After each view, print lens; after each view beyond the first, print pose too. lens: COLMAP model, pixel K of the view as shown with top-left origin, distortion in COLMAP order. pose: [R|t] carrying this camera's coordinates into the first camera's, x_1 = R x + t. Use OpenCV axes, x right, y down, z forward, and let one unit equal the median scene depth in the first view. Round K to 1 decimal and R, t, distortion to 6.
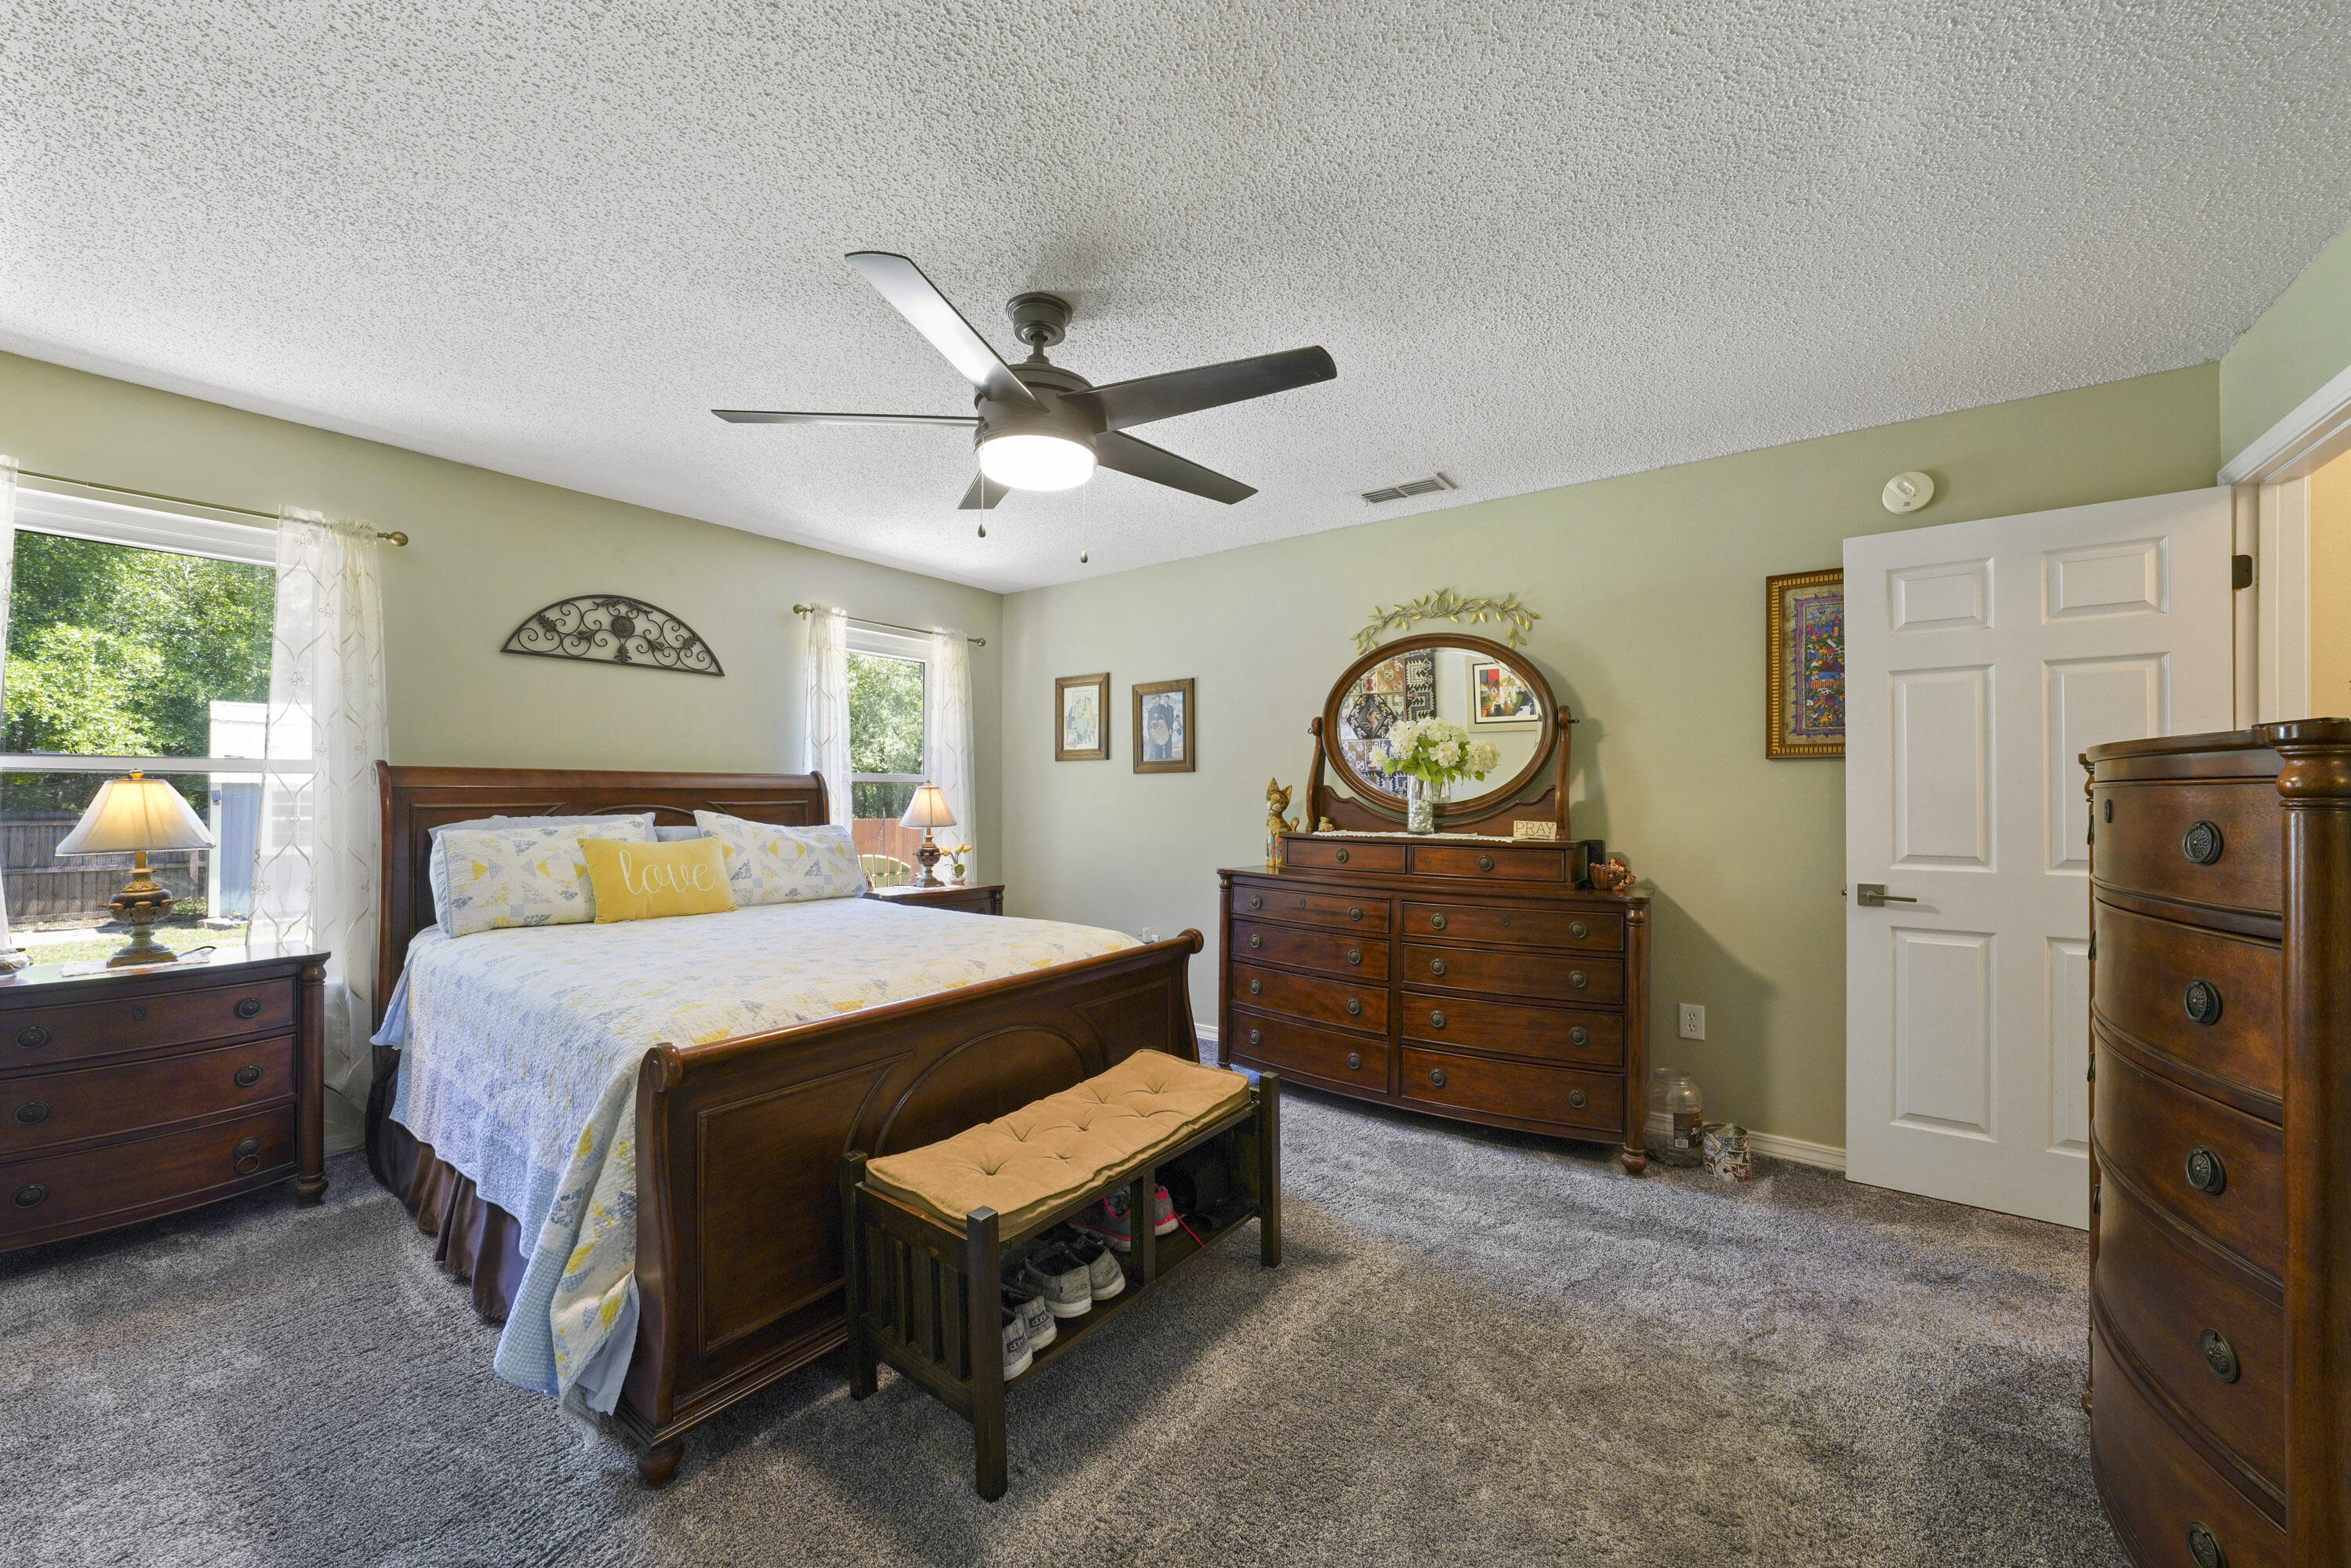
lens RADIAL K [[845.3, 0, 1184.2], [0, 845.3, 788.9], [0, 0, 1]] dist [-0.020643, 0.004104]
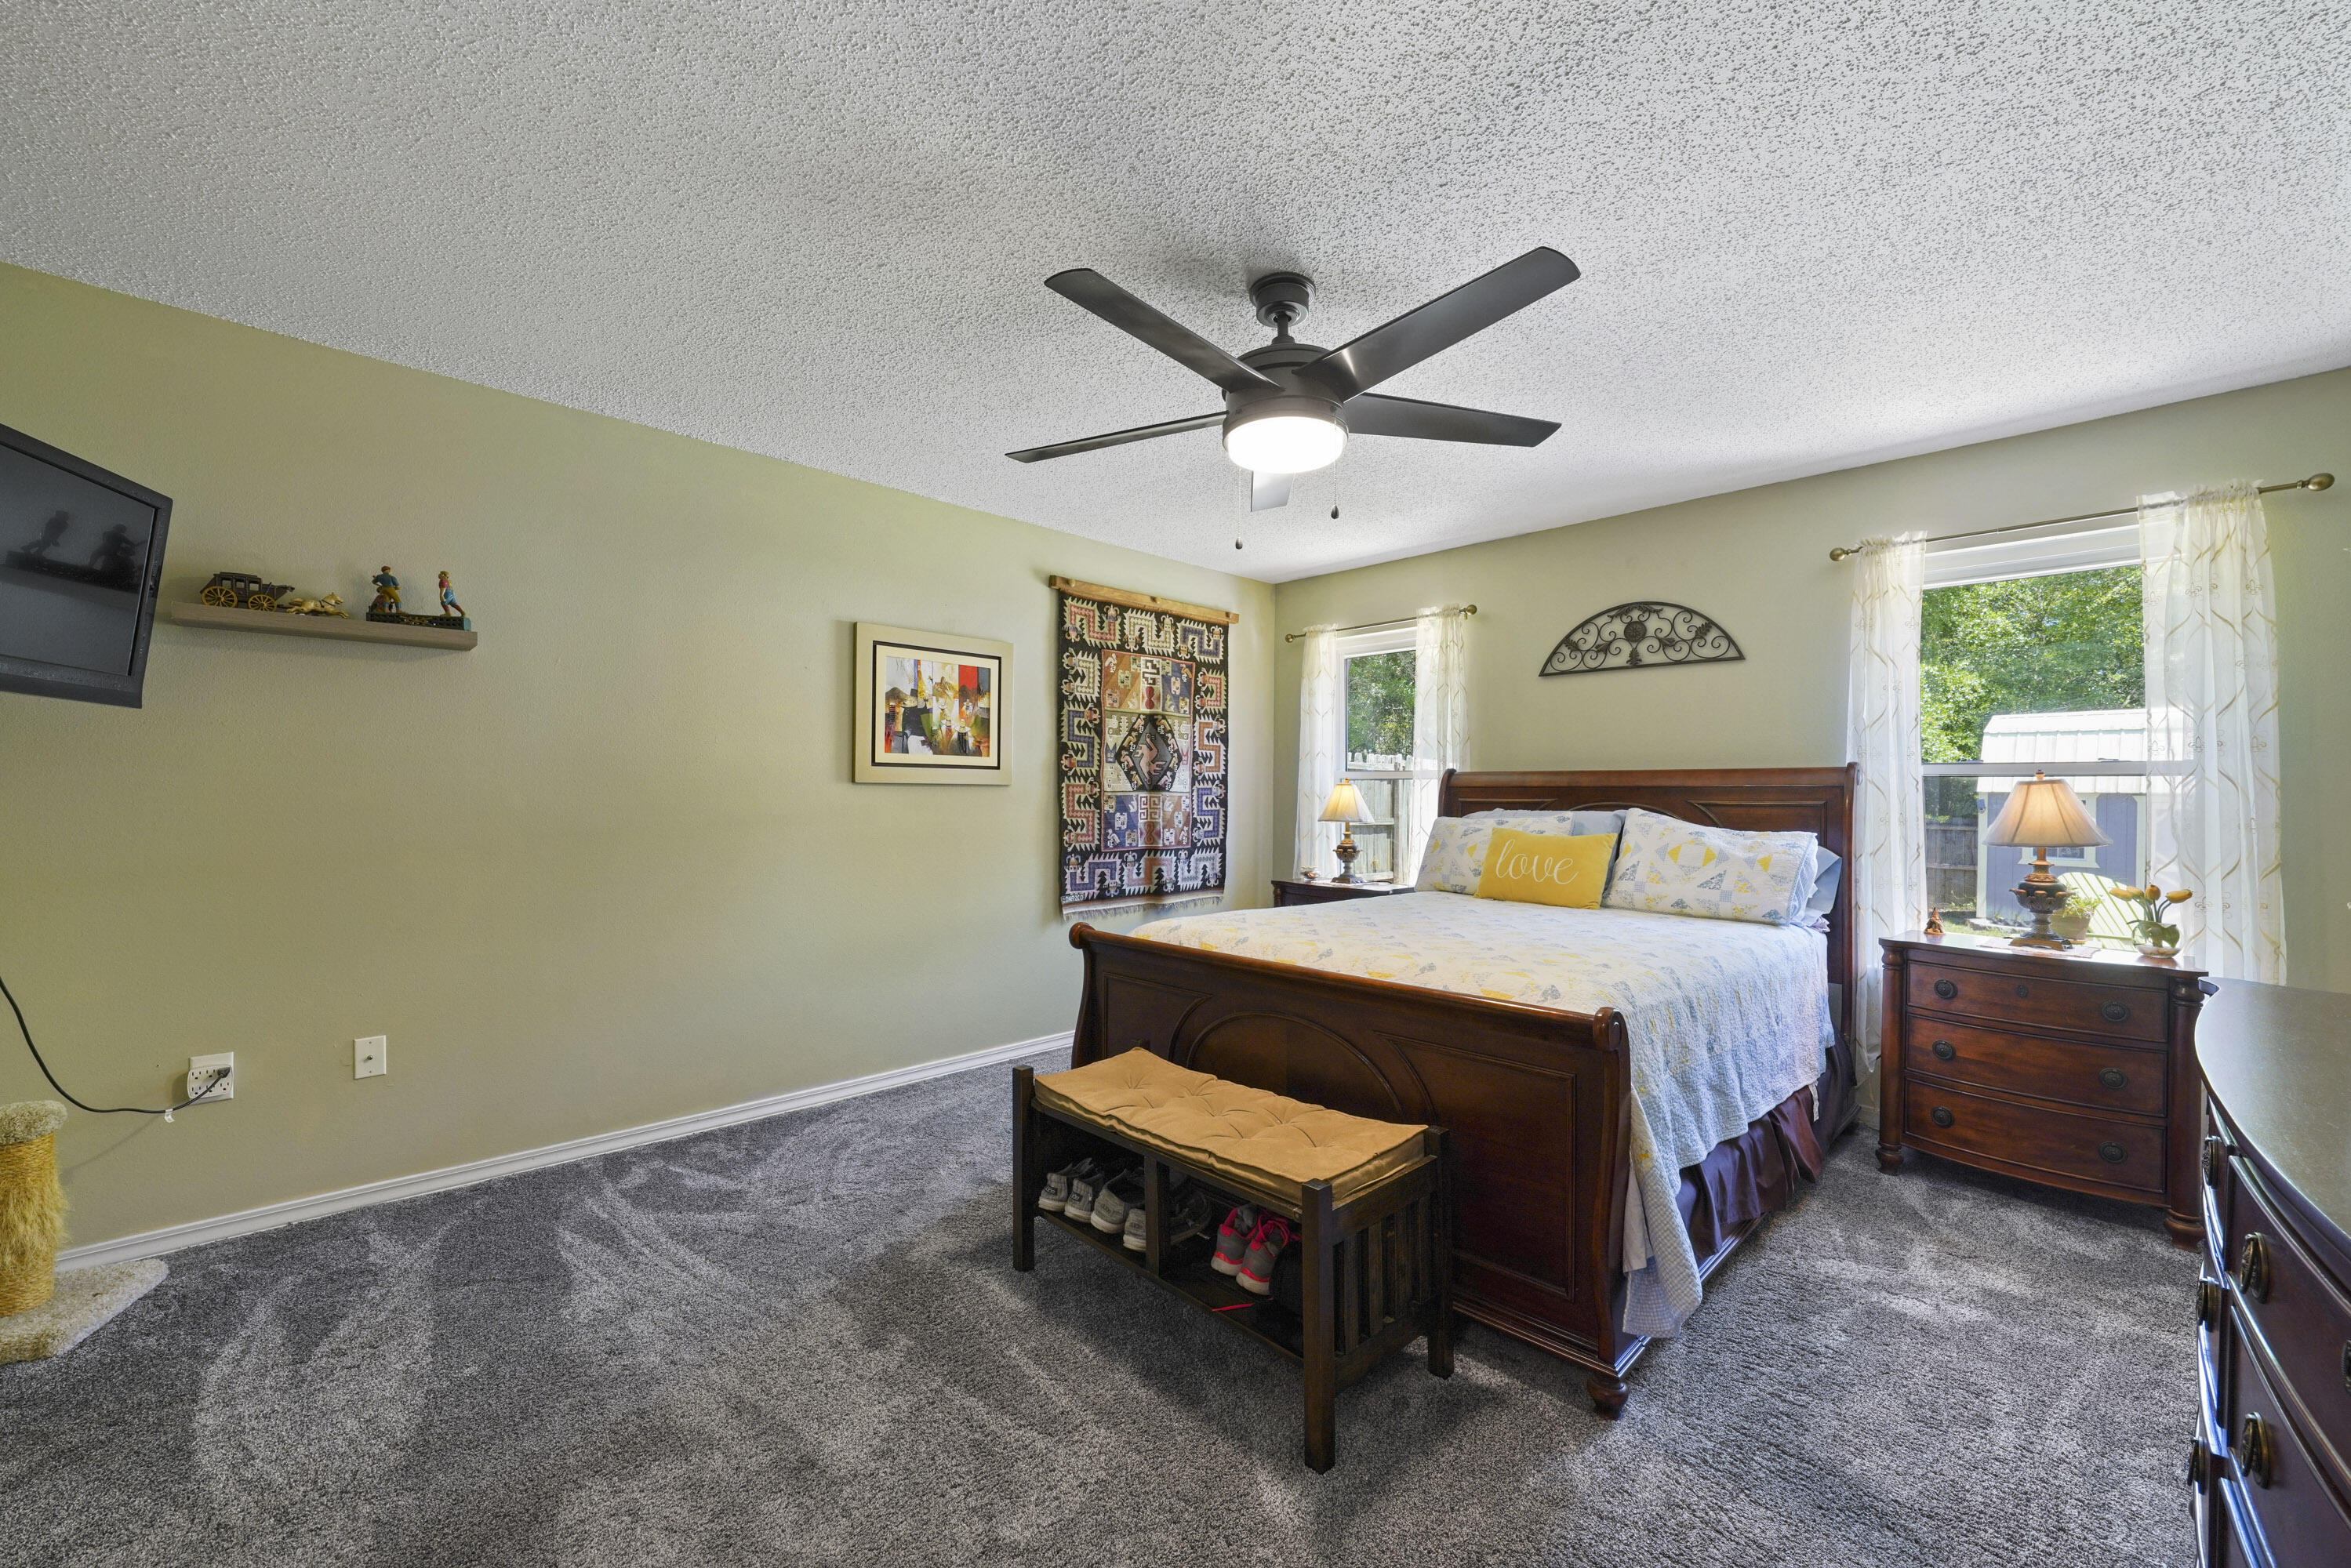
lens RADIAL K [[915.3, 0, 1187.5], [0, 915.3, 790.5], [0, 0, 1]] dist [-0.018219, 0.005099]
pose [[-0.147006, -0.008169, -0.989102, 0.539138], [-0.003305, 0.999964, -0.007768, 0.014481], [0.989130, 0.002127, -0.147028, 0.631884]]
